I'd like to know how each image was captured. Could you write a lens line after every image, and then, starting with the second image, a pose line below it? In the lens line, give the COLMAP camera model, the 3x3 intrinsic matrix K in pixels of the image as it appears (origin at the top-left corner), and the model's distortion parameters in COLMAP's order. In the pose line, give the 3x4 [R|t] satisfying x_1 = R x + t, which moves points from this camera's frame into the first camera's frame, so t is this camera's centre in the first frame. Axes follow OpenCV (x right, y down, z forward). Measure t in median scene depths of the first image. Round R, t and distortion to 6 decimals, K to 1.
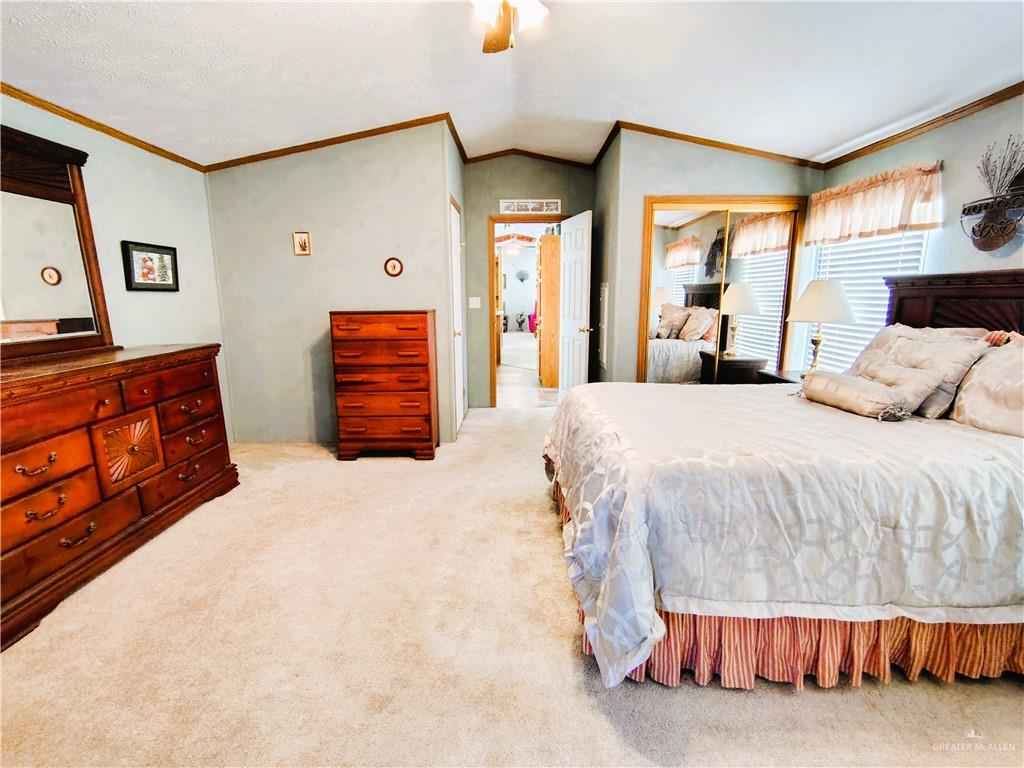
lens RADIAL K [[471.4, 0, 512.0], [0, 471.4, 386.5], [0, 0, 1]] dist [0.000221, -0.000097]
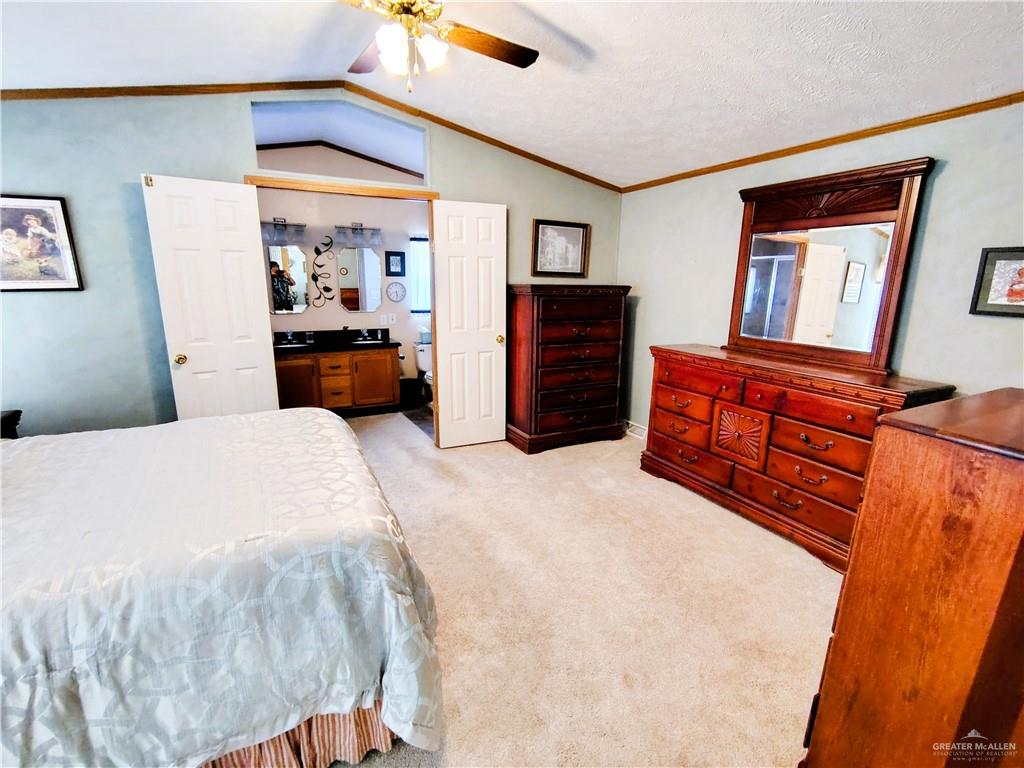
lens RADIAL K [[471.4, 0, 512.4], [0, 471.4, 386.8], [0, 0, 1]] dist [0.000221, -0.000097]
pose [[-0.896378, 0.087765, -0.434517, 0.255460], [-0.099619, 0.915252, 0.390372, -0.417110], [0.431953, 0.393207, -0.811668, 1.759022]]
